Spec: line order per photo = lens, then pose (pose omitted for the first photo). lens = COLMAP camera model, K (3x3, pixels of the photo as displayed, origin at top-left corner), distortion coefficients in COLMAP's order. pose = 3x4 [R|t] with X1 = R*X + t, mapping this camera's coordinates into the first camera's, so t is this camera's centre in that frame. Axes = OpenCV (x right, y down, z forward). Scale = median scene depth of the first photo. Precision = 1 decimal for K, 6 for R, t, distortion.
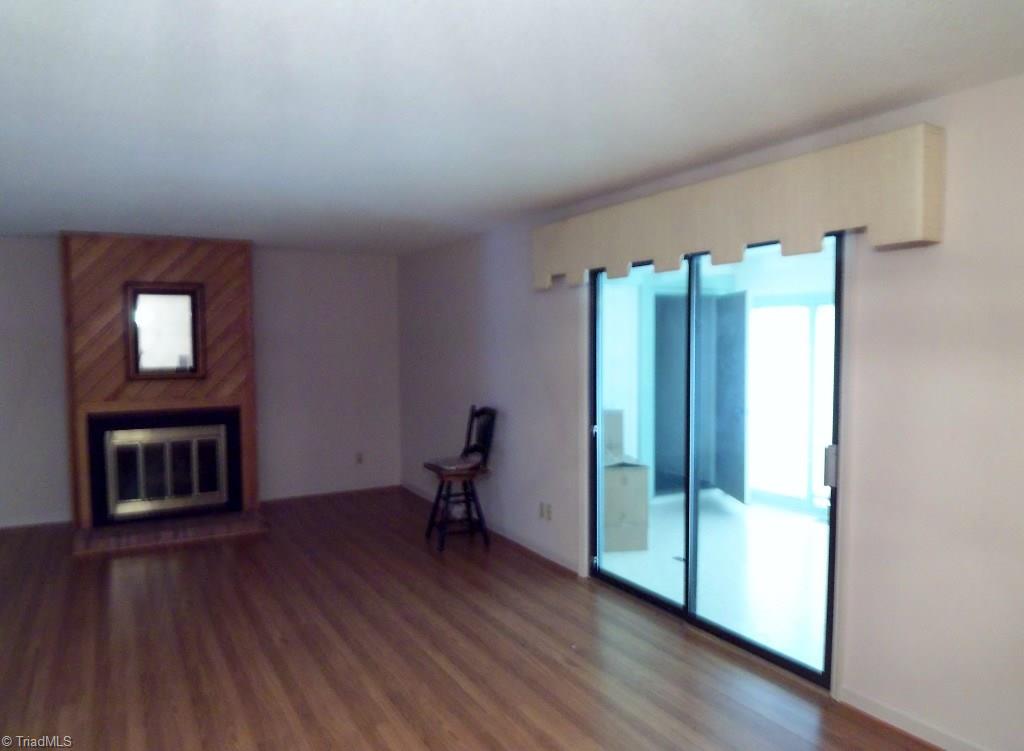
lens RADIAL K [[705.0, 0, 510.0], [0, 705.0, 375.5], [0, 0, 1]] dist [-0.013346, -0.034124]
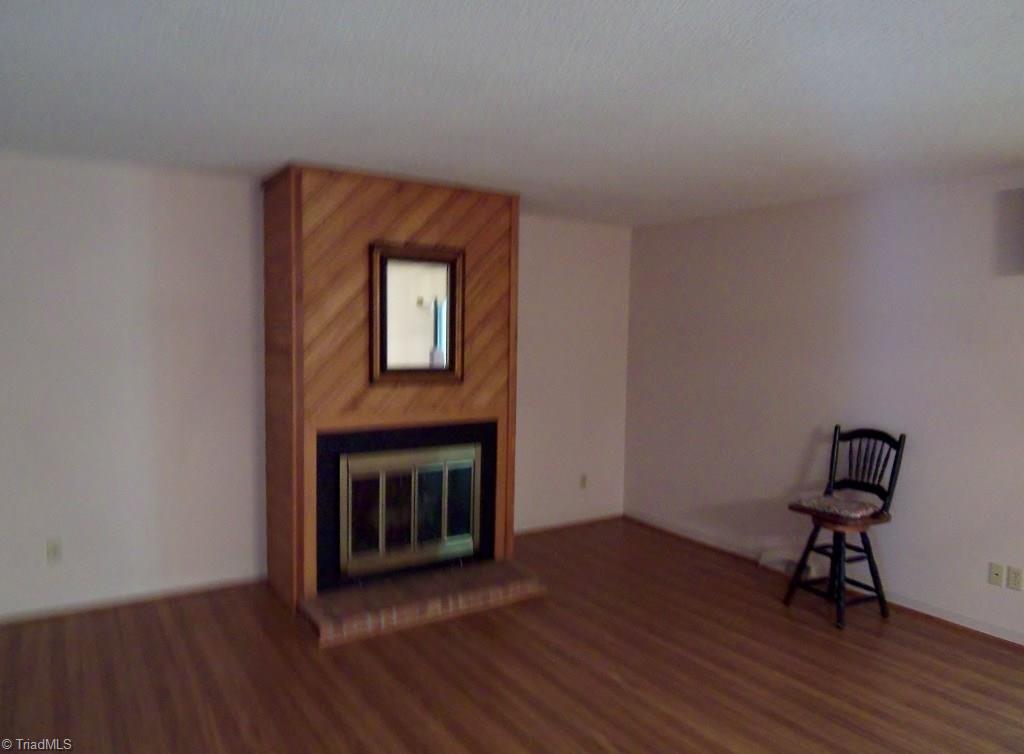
lens RADIAL K [[705.0, 0, 511.6], [0, 705.0, 386.0], [0, 0, 1]] dist [-0.013346, -0.034124]
pose [[0.997787, 0.018739, 0.063804, -0.444675], [-0.020286, 0.999513, 0.023699, -0.009693], [-0.063329, -0.024941, 0.997681, 0.282624]]
